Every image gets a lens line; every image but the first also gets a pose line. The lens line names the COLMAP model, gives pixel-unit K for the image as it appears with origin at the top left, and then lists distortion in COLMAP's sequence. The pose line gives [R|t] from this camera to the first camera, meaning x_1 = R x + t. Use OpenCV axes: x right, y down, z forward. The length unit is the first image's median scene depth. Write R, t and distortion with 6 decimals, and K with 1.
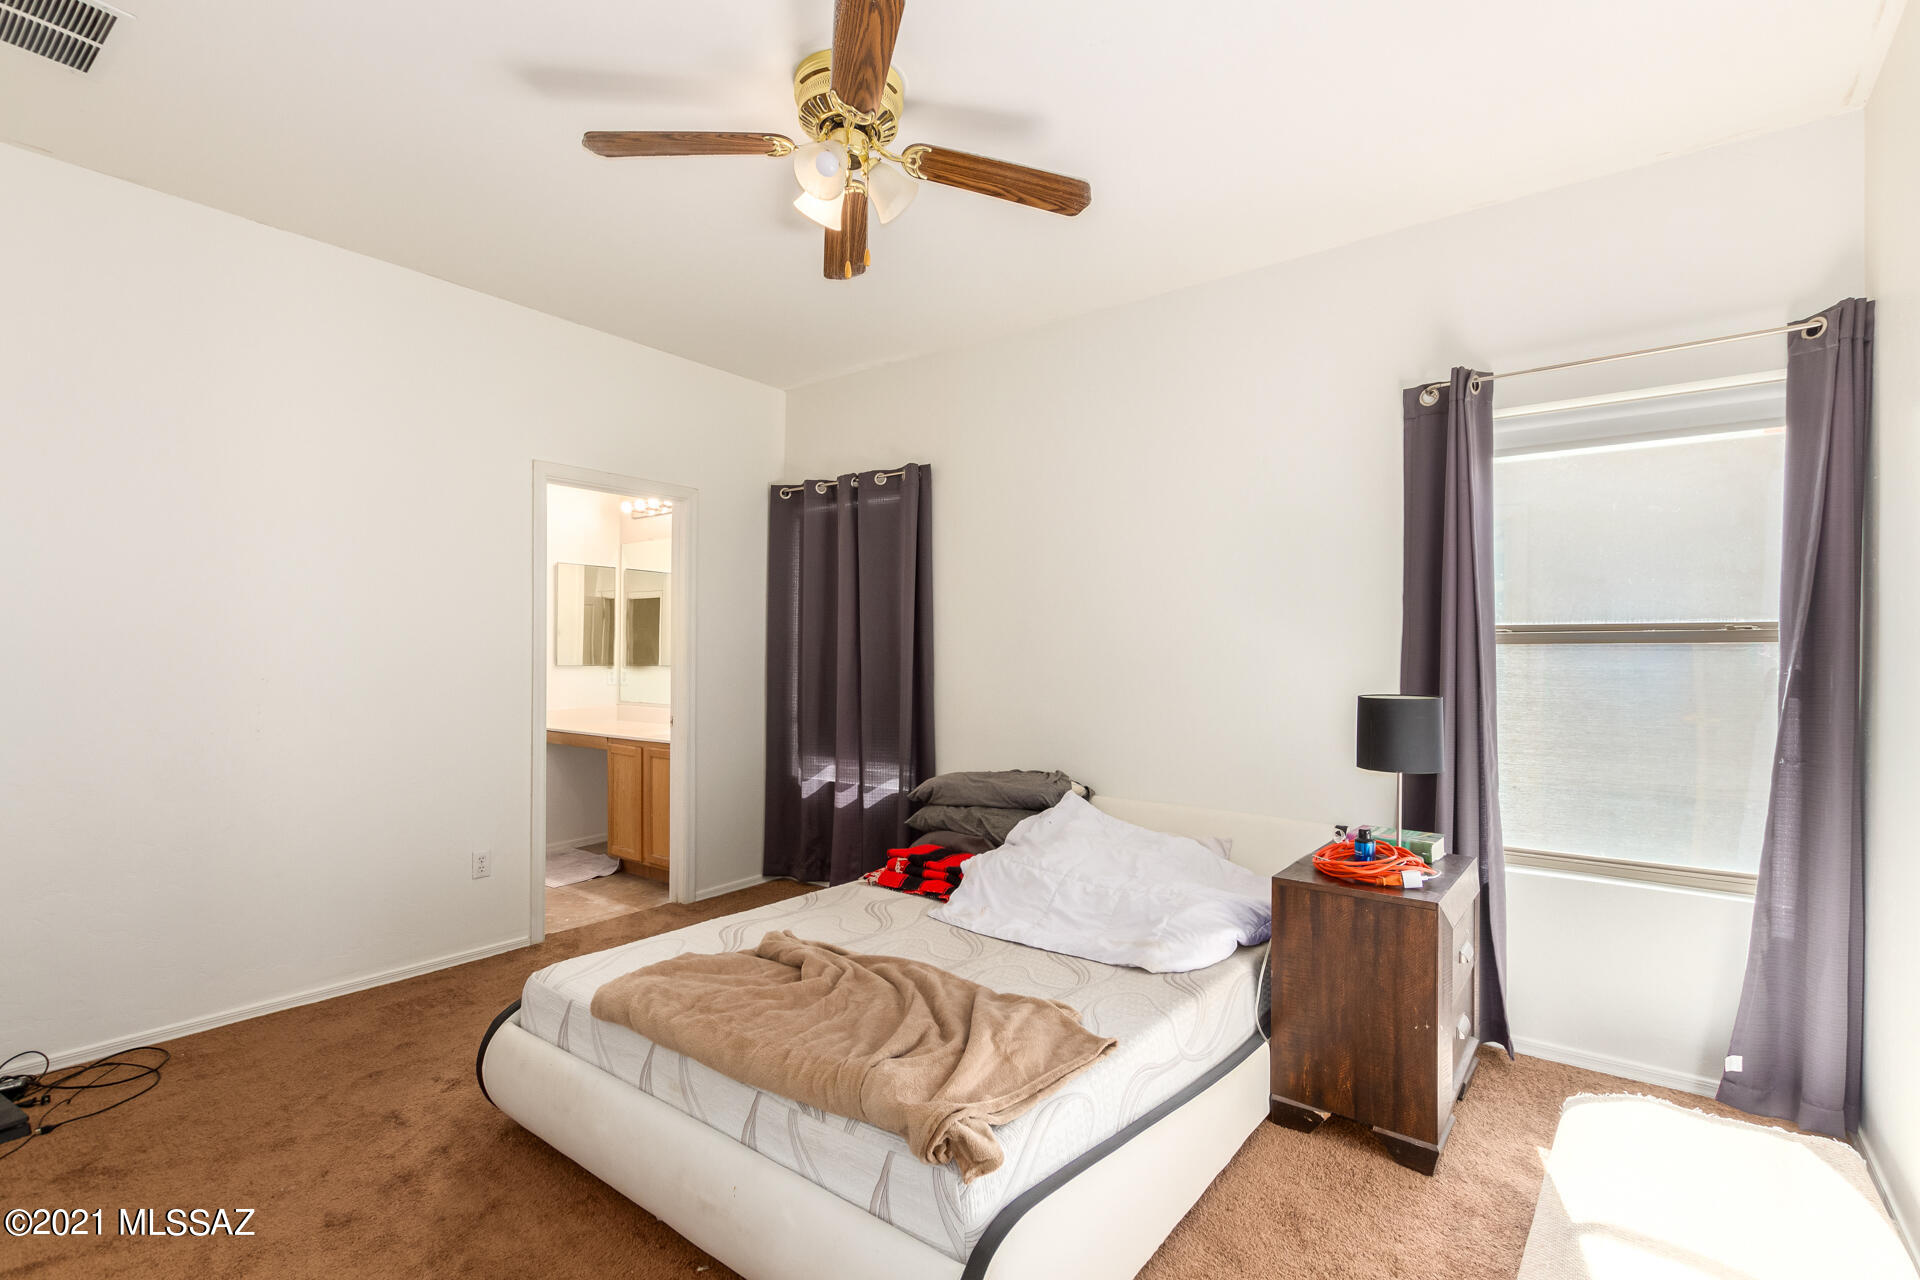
lens RADIAL K [[896.5, 0, 959.3], [0, 896.5, 647.7], [0, 0, 1]] dist [0.001074, -0.000820]
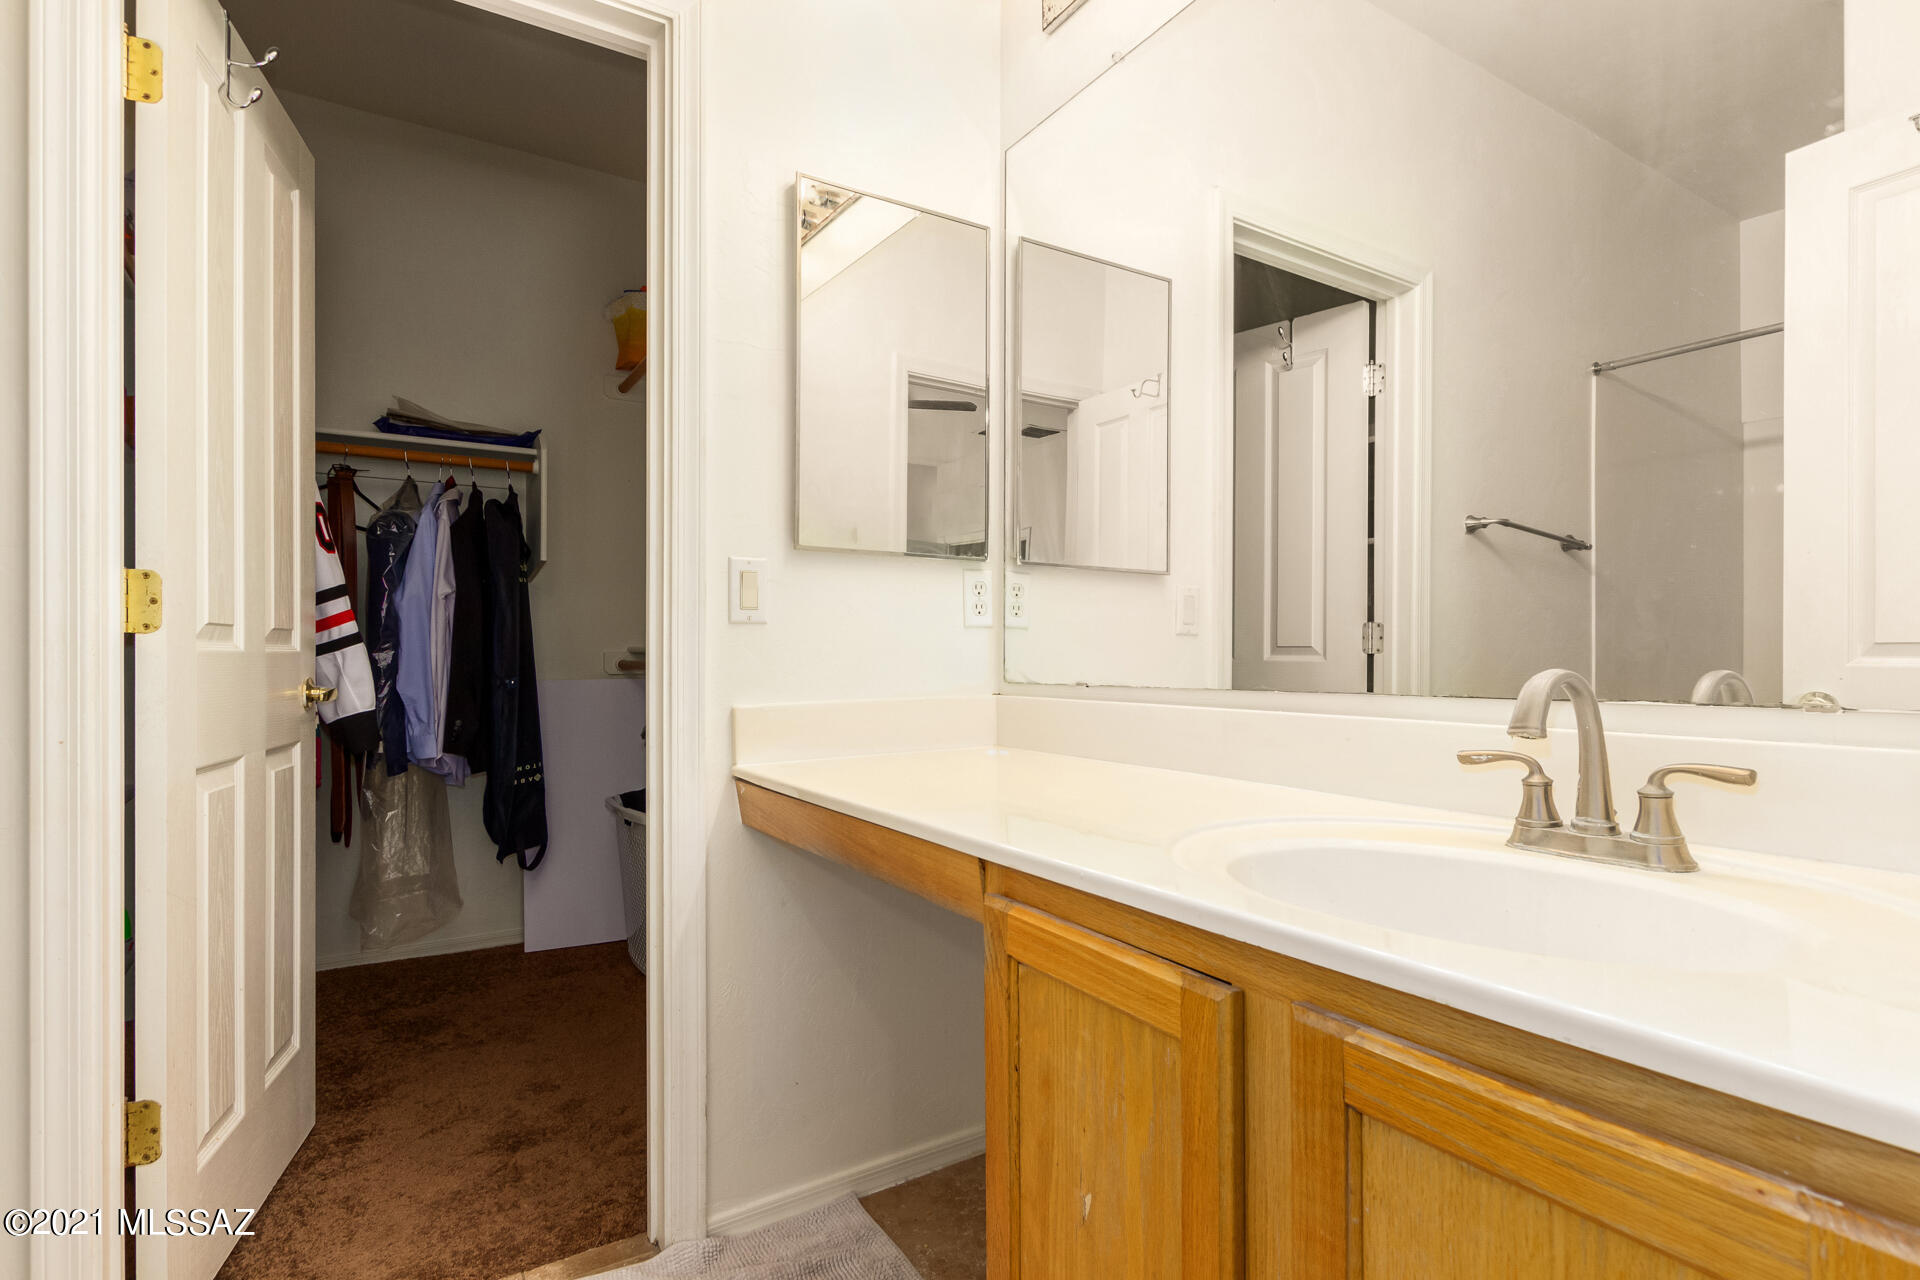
lens RADIAL K [[981.0, 0, 961.9], [0, 981.0, 646.8], [0, 0, 1]] dist [0.000163, 0.000405]
pose [[0.936398, -0.001167, -0.350938, -0.284699], [0.000082, 0.999995, -0.003106, 0.050285], [0.350940, 0.002879, 0.936394, 0.712038]]
